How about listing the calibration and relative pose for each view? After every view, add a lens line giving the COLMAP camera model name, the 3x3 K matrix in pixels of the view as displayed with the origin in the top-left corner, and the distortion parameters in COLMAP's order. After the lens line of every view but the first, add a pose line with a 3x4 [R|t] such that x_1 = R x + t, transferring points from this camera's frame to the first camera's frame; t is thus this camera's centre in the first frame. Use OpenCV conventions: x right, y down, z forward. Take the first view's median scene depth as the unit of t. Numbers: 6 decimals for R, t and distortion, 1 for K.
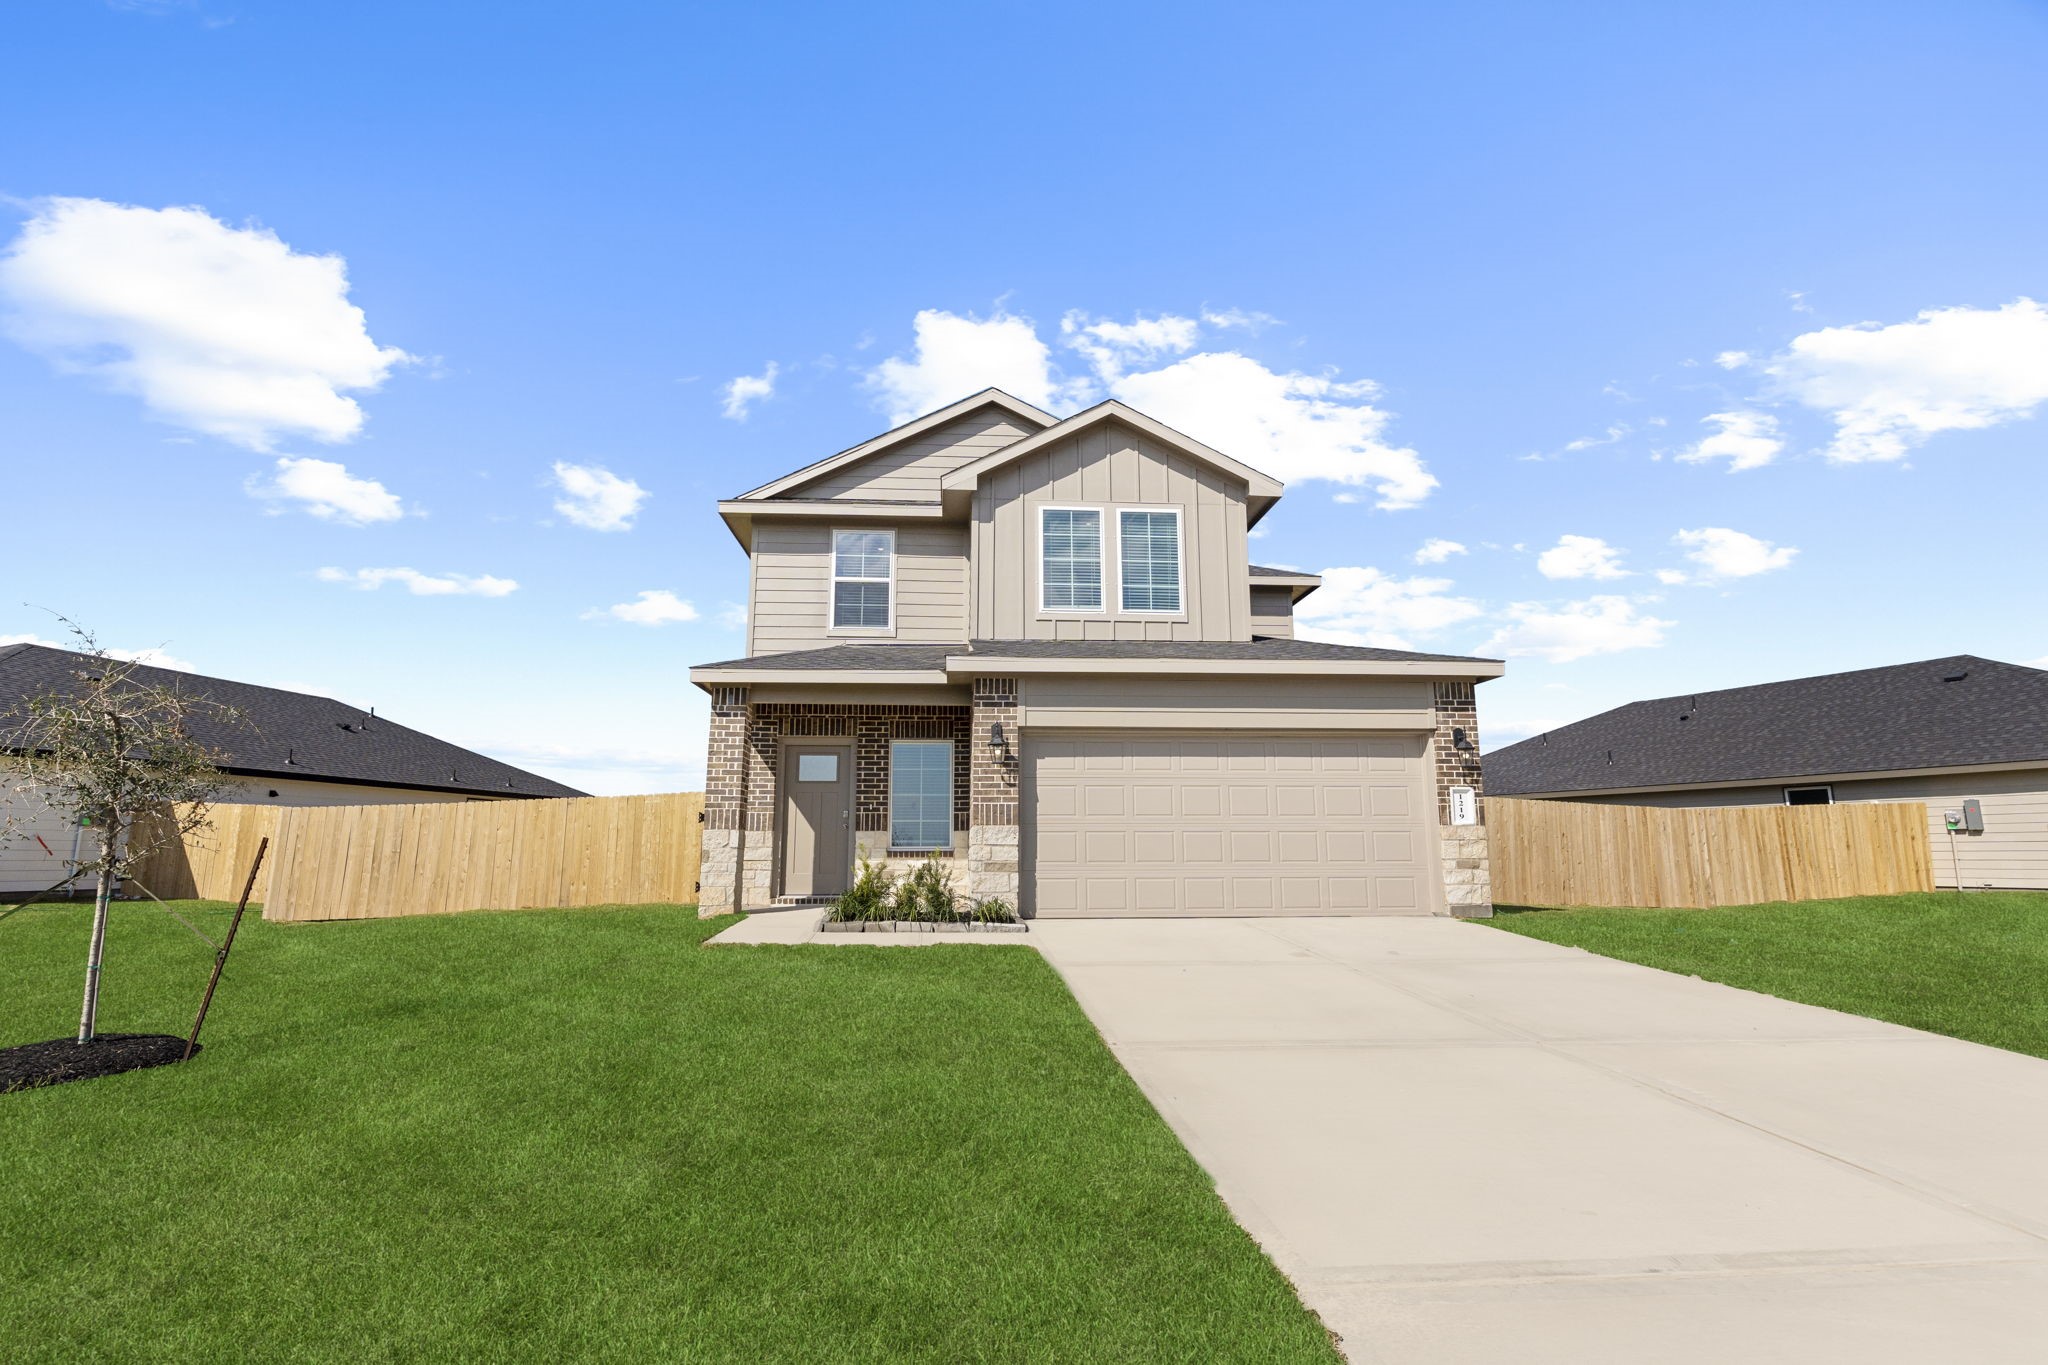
lens RADIAL K [[1001.1, 0, 1015.8], [0, 1001.1, 682.5], [0, 0, 1]] dist [-0.001838, 0.000783]
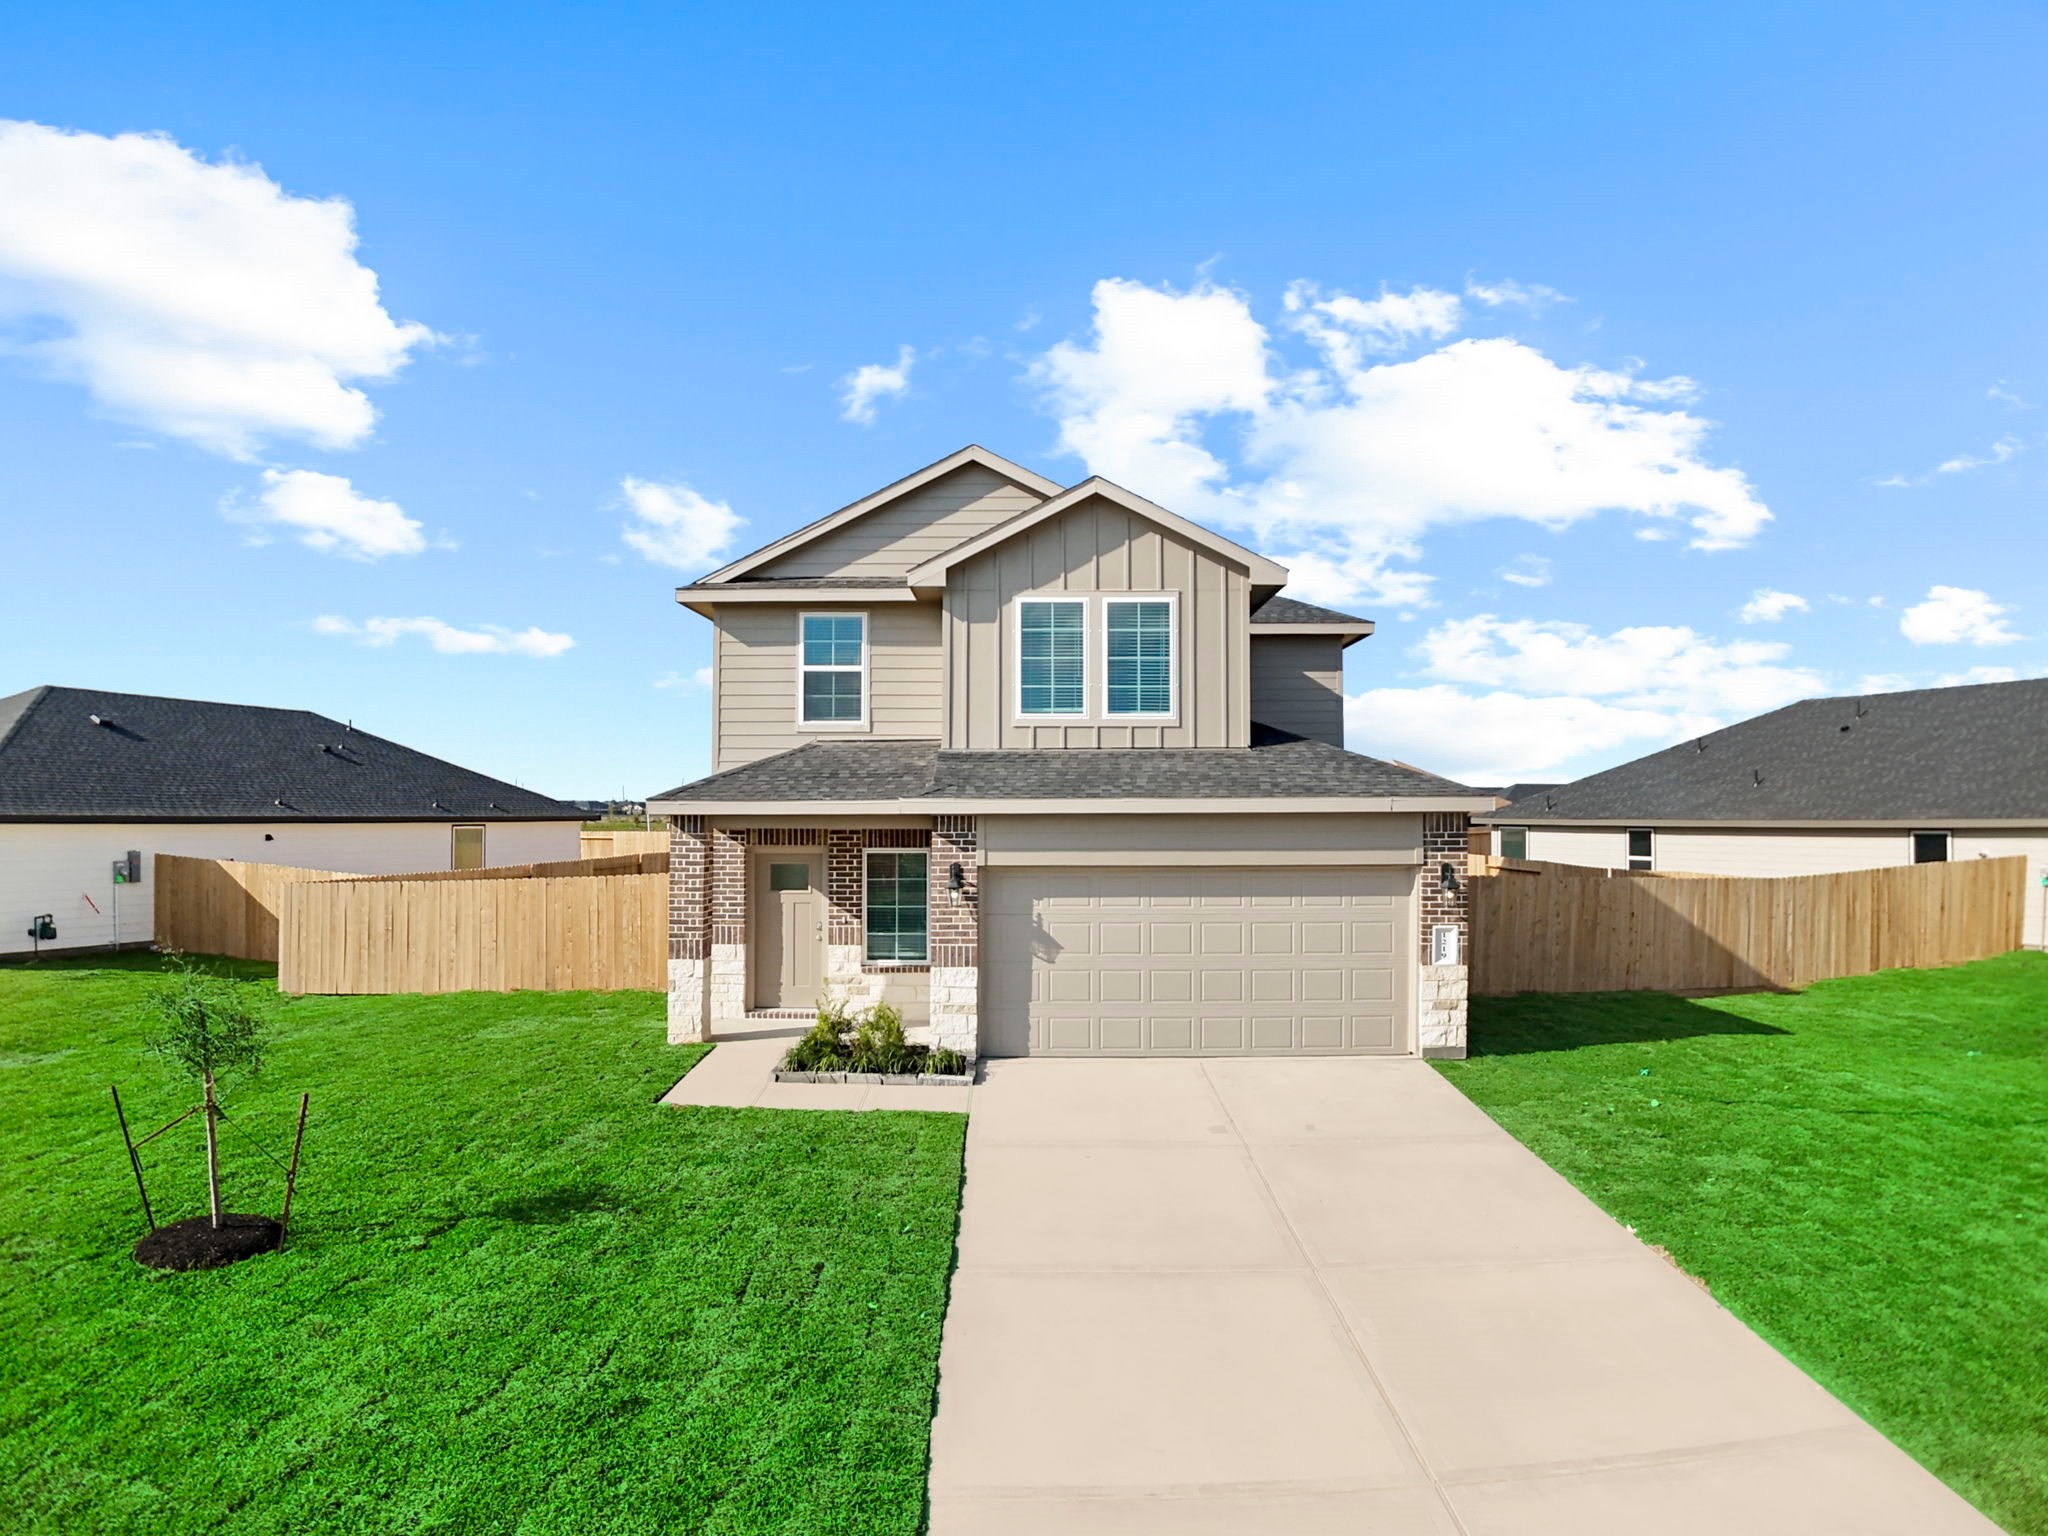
lens RADIAL K [[1274.8, 0, 1024.0], [0, 1274.8, 768.0], [0, 0, 1]] dist [-0.101232, -0.031233]
pose [[0.997199, 0.001522, -0.074776, 0.118093], [0.009039, 0.990013, 0.140685, -0.188283], [0.074243, -0.140967, 0.987227, -0.164844]]
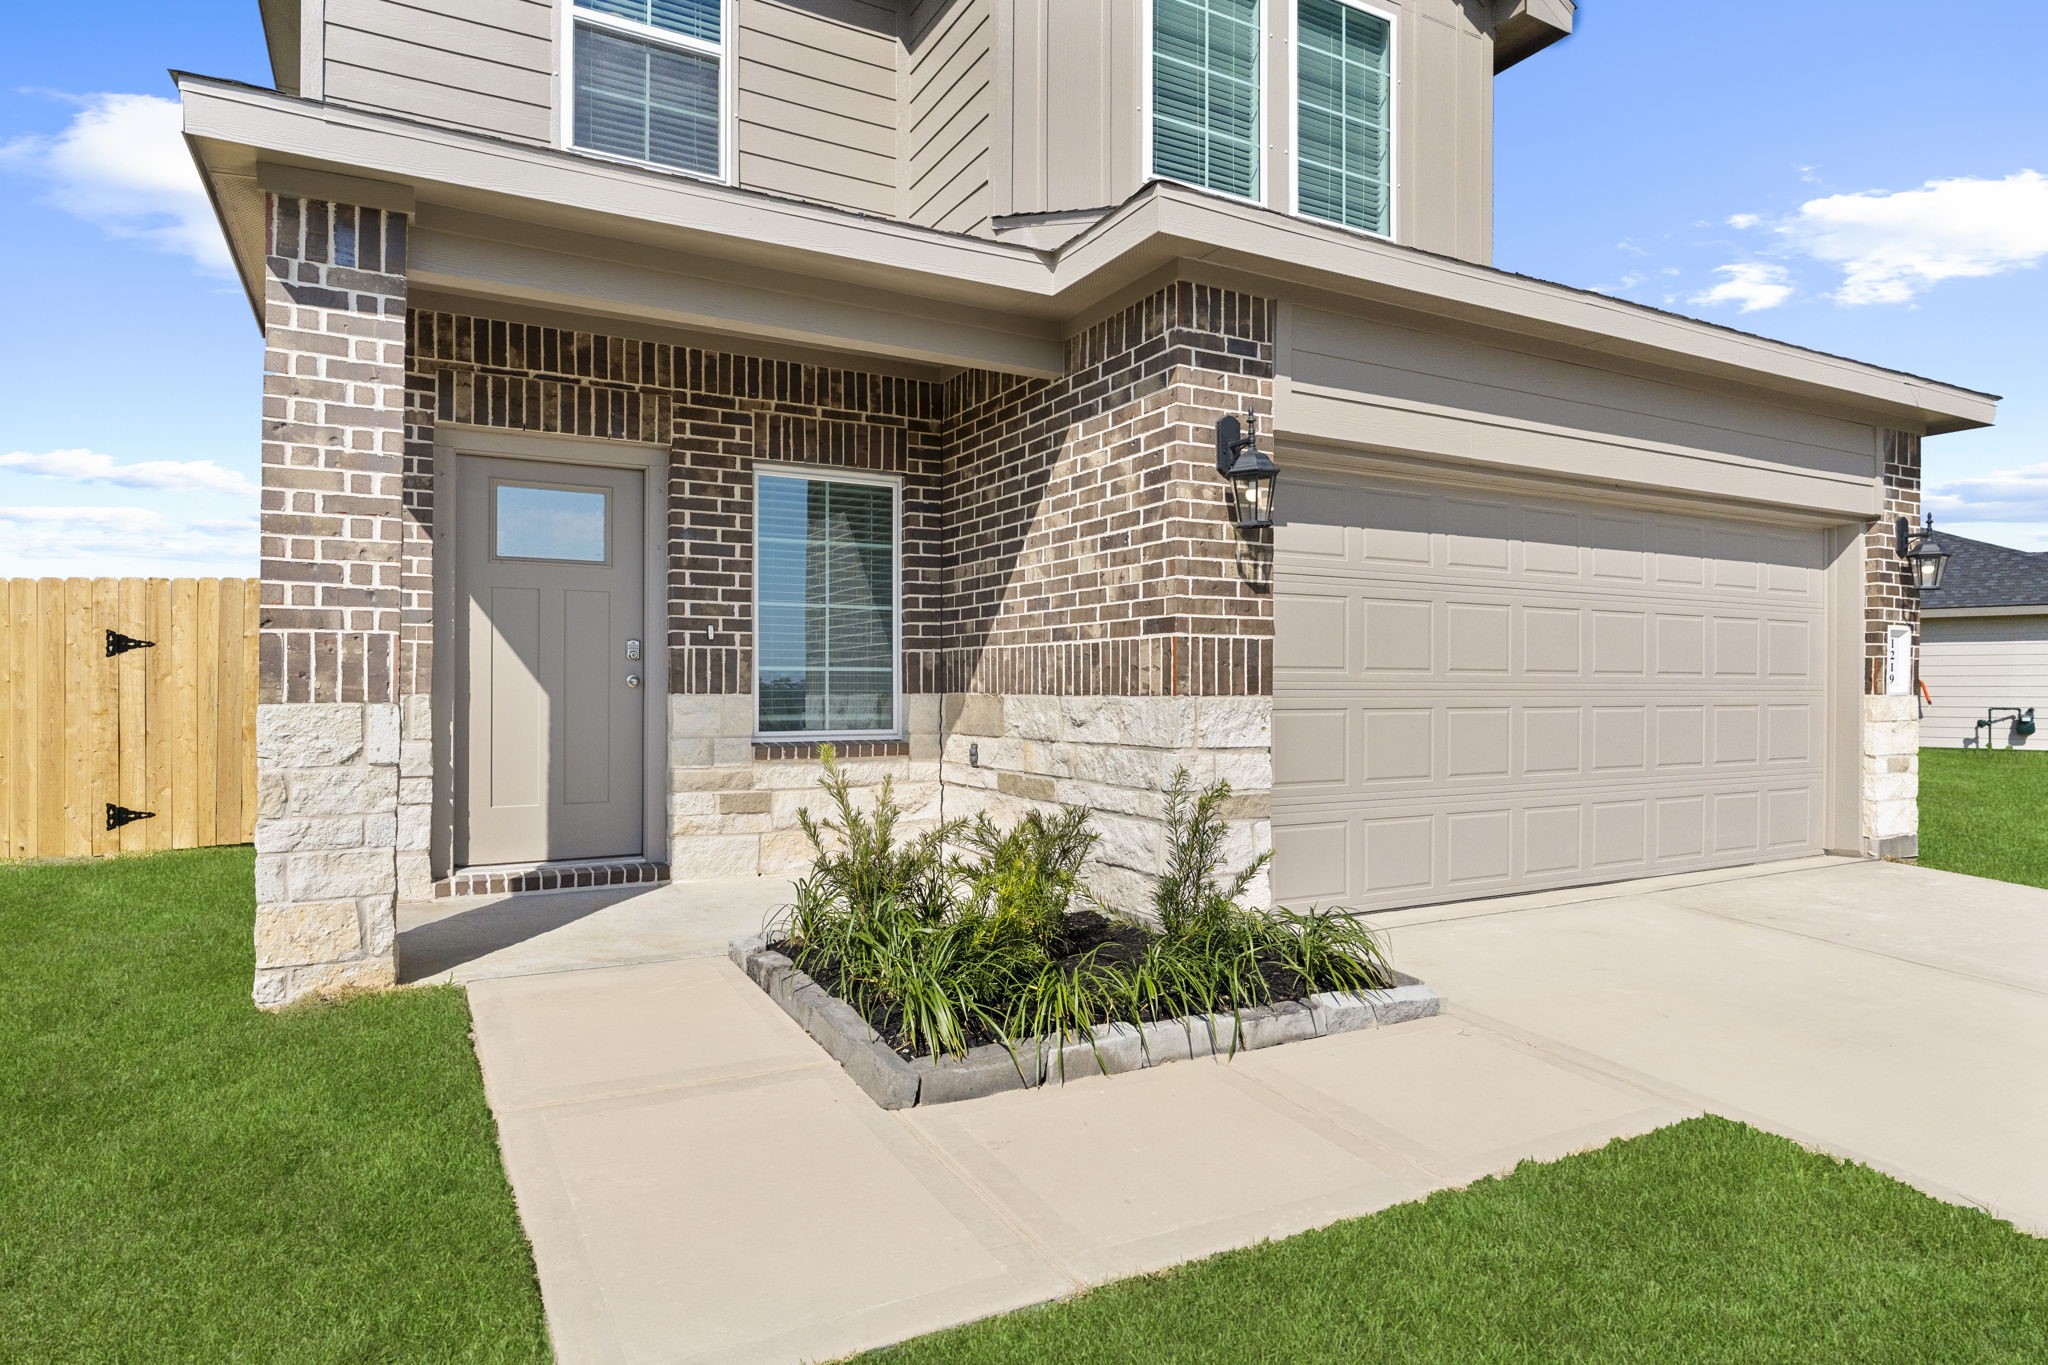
lens RADIAL K [[1167.5, 0, 1035.2], [0, 1167.5, 690.6], [0, 0, 1]] dist [0.001260, 0.000556]
pose [[0.907852, 0.003741, 0.419274, -0.219622], [-0.076906, 0.984481, 0.157740, 0.065490], [-0.412178, -0.175449, 0.894051, 0.539392]]
